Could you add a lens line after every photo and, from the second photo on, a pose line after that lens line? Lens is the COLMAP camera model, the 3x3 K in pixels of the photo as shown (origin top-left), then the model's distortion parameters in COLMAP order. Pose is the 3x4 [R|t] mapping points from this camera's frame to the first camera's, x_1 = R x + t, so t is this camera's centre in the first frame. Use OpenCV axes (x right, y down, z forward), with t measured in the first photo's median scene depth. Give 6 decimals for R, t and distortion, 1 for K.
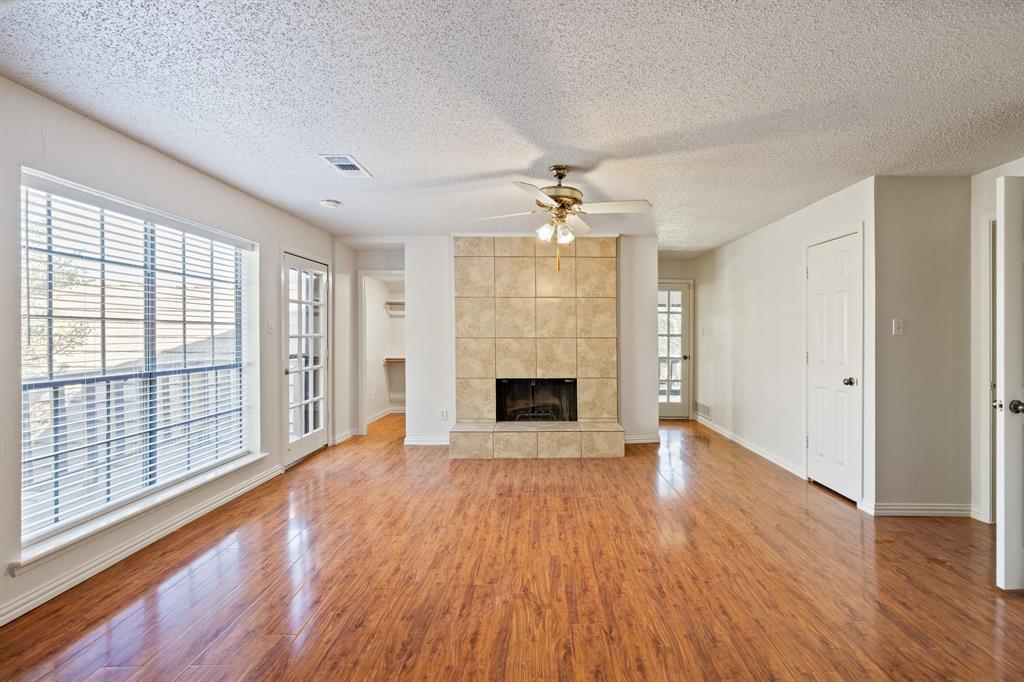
lens RADIAL K [[446.0, 0, 546.0], [0, 446.0, 336.7], [0, 0, 1]] dist [0.000524, 0.000105]
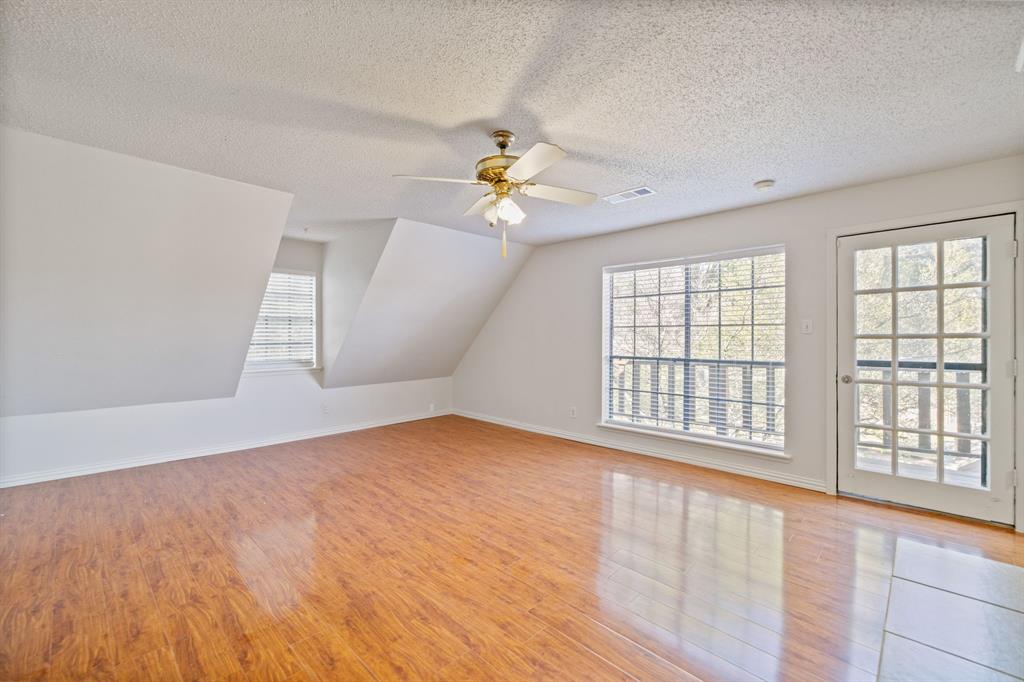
lens RADIAL K [[446.0, 0, 514.6], [0, 446.0, 337.4], [0, 0, 1]] dist [0.000524, 0.000105]
pose [[-0.715538, -0.004109, -0.698562, 0.753341], [-0.006529, 0.999978, 0.000807, 0.010060], [0.698543, 0.005138, -0.715549, 2.000526]]
